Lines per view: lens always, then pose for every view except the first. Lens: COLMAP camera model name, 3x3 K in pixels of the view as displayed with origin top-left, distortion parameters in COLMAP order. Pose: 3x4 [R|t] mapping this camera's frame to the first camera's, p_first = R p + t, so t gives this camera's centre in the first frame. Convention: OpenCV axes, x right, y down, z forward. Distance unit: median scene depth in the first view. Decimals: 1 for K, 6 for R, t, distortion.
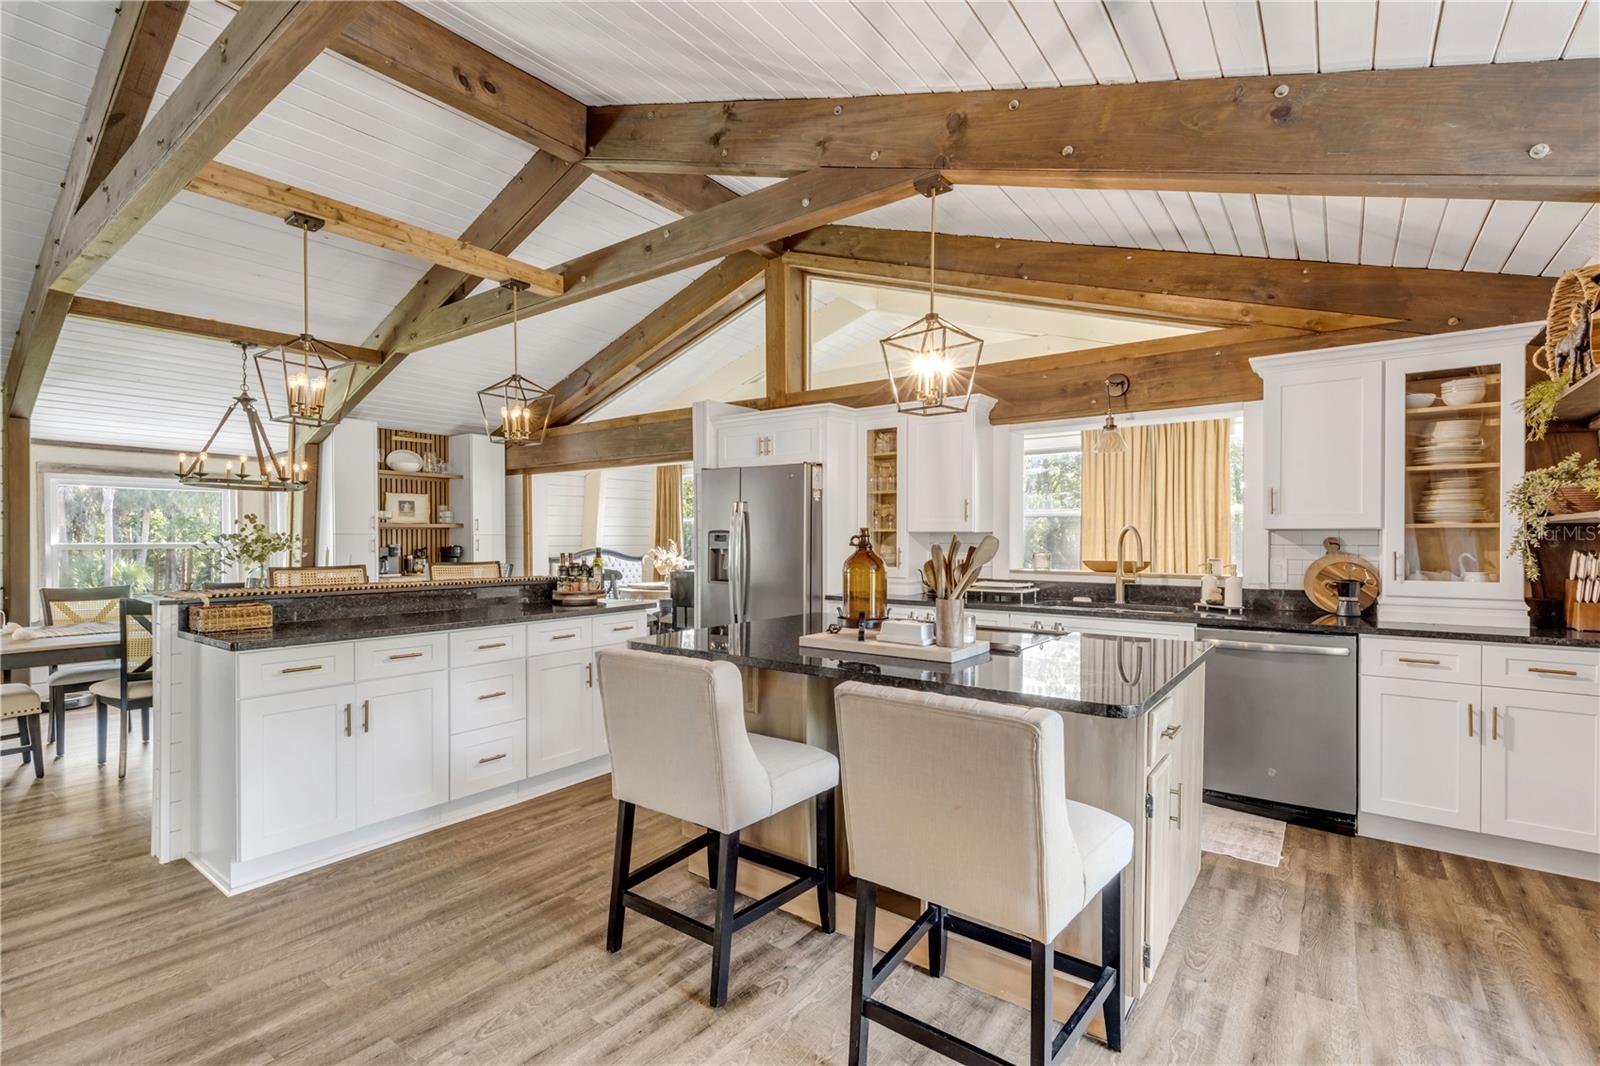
lens RADIAL K [[721.0, 0, 792.3], [0, 721.0, 536.2], [0, 0, 1]] dist [0.007973, -0.002335]
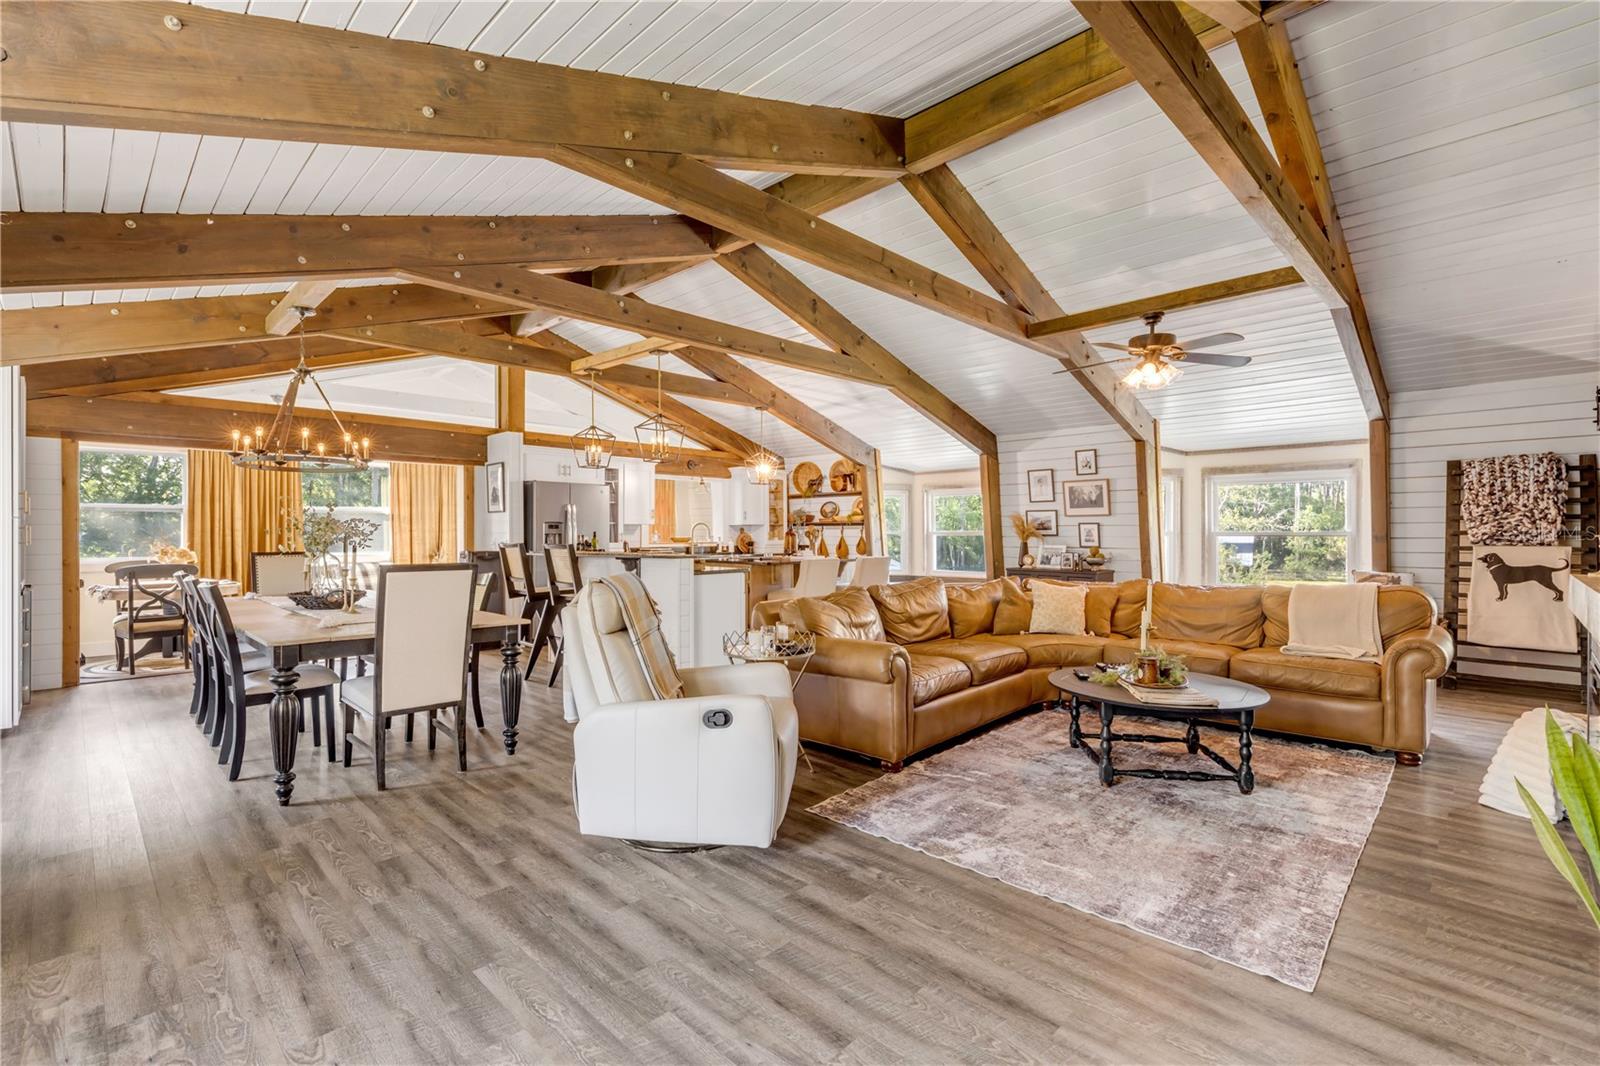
lens RADIAL K [[721.0, 0, 799.1], [0, 721.0, 531.0], [0, 0, 1]] dist [0.007973, -0.002335]
pose [[0.135454, 0.002224, 0.990781, -1.093509], [0.001599, 0.999996, -0.002463, 0.012016], [-0.990782, 0.001918, 0.135450, 0.174954]]
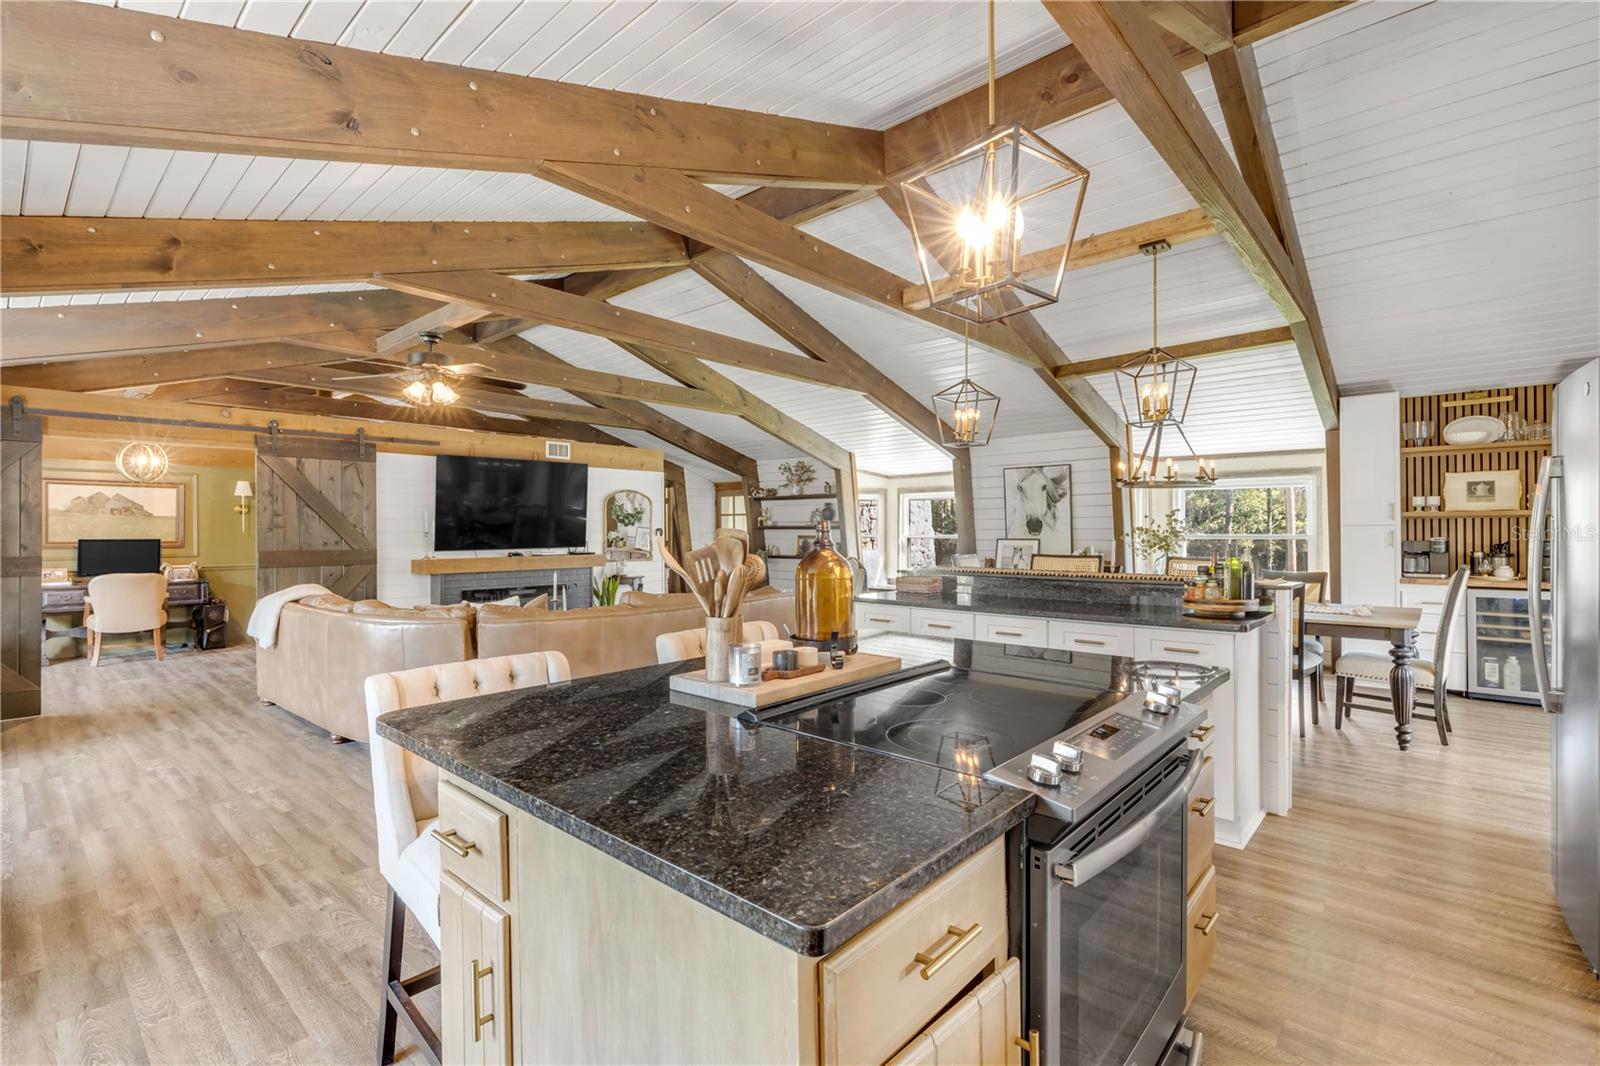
lens RADIAL K [[721.0, 0, 792.7], [0, 721.0, 532.3], [0, 0, 1]] dist [0.007973, -0.002335]
pose [[-0.092096, 0.000809, -0.995750, 0.314450], [0.004084, 0.999992, 0.000435, 0.002344], [0.995742, -0.004027, -0.092098, 0.355224]]
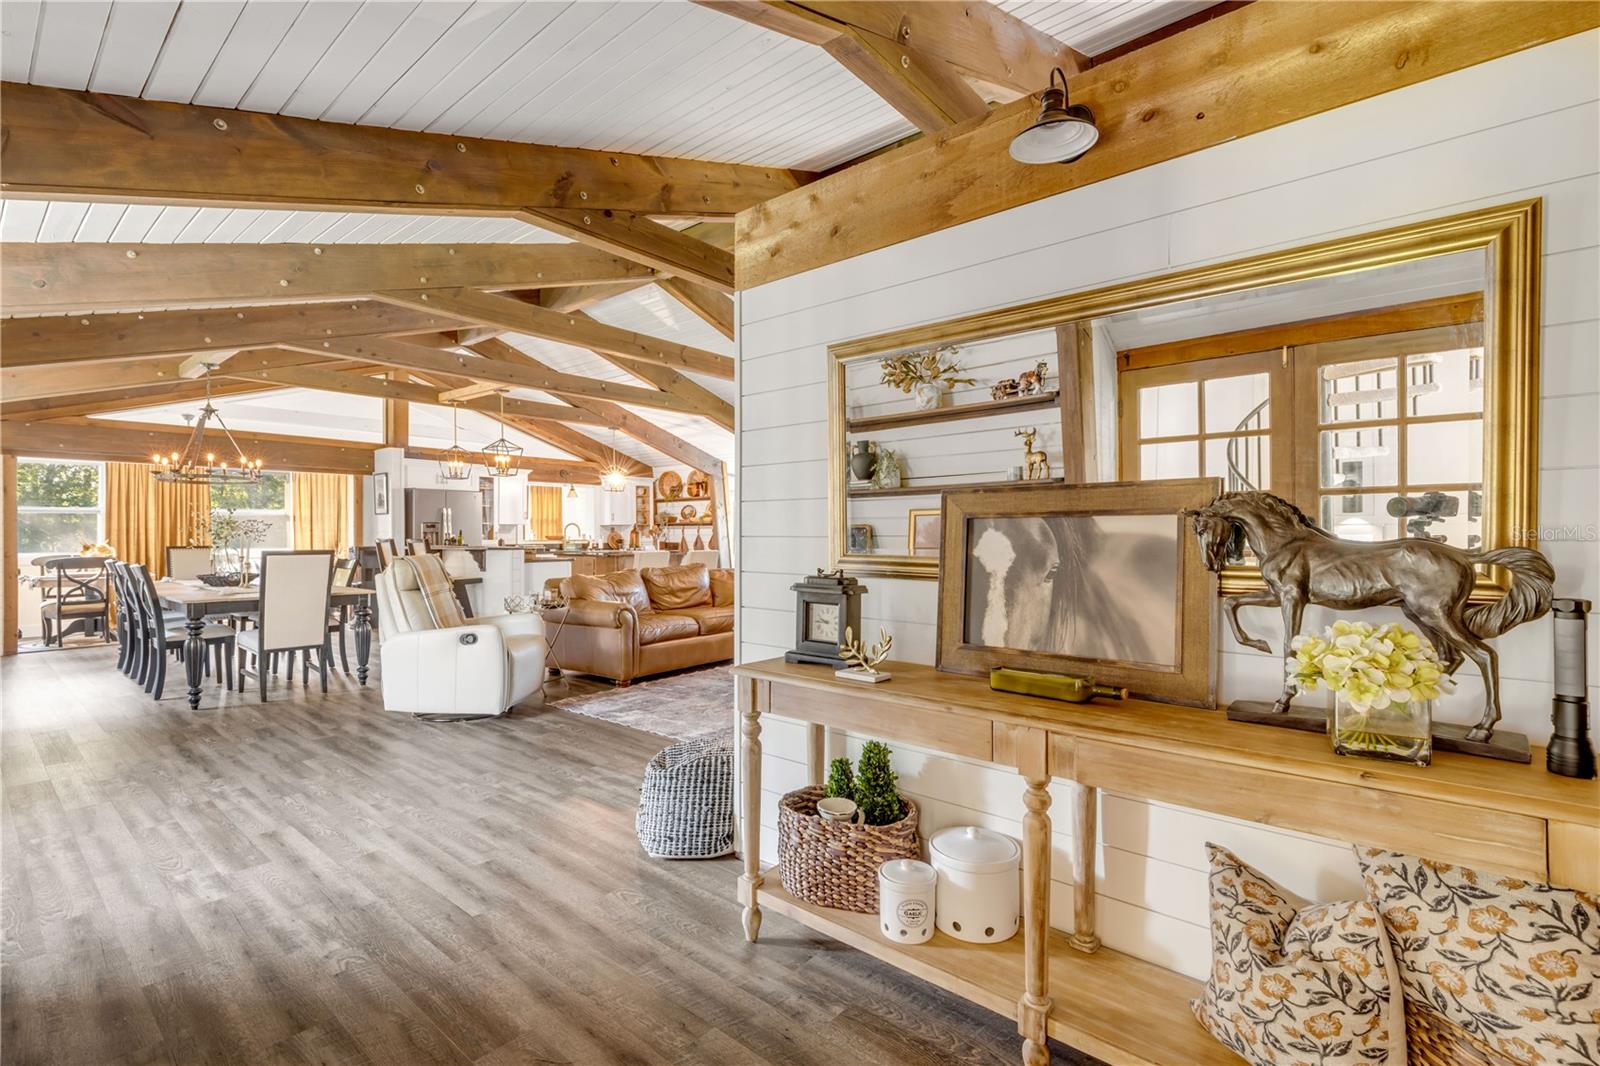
lens RADIAL K [[721.0, 0, 798.3], [0, 721.0, 530.8], [0, 0, 1]] dist [0.007973, -0.002335]
pose [[0.058578, 0.003784, 0.998276, -1.338341], [0.002611, 0.999989, -0.003944, 0.017567], [-0.998279, 0.002838, 0.058568, -0.054327]]
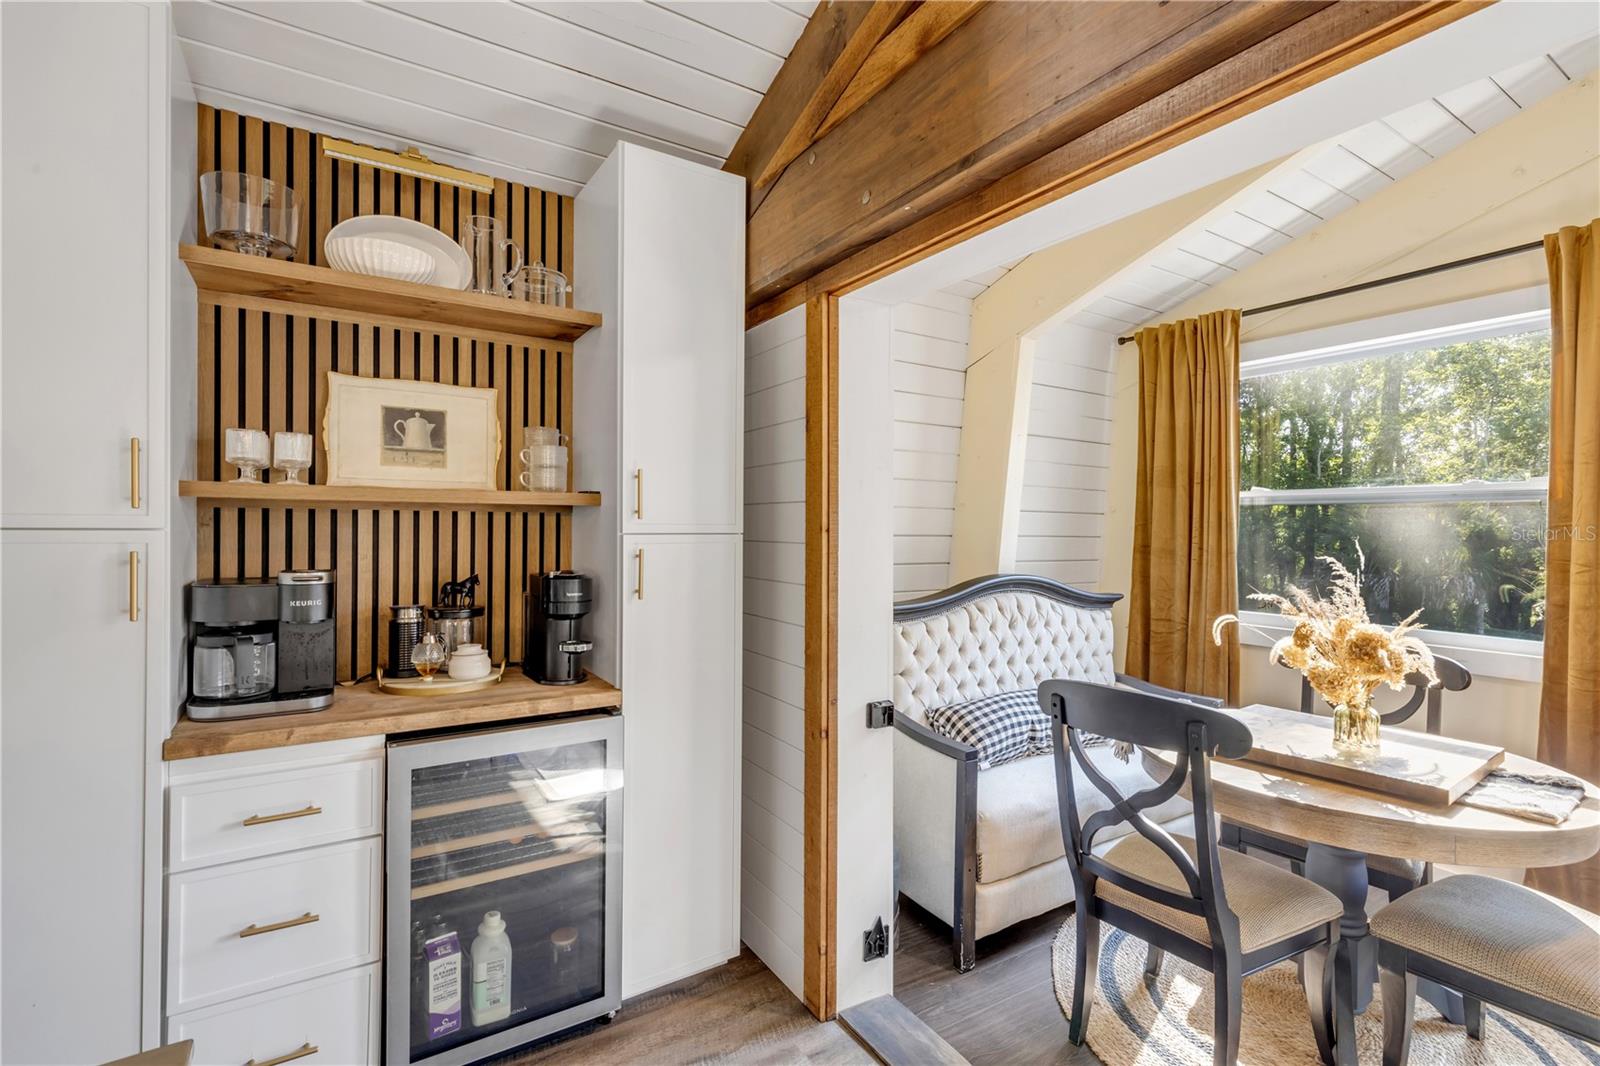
lens RADIAL K [[721.0, 0, 784.0], [0, 721.0, 534.0], [0, 0, 1]] dist [0.007973, -0.002335]
pose [[0.928303, 0.012606, -0.371610, -0.309476], [-0.010298, 0.999913, 0.008194, -0.004522], [0.371681, -0.003779, 0.928353, 0.826352]]
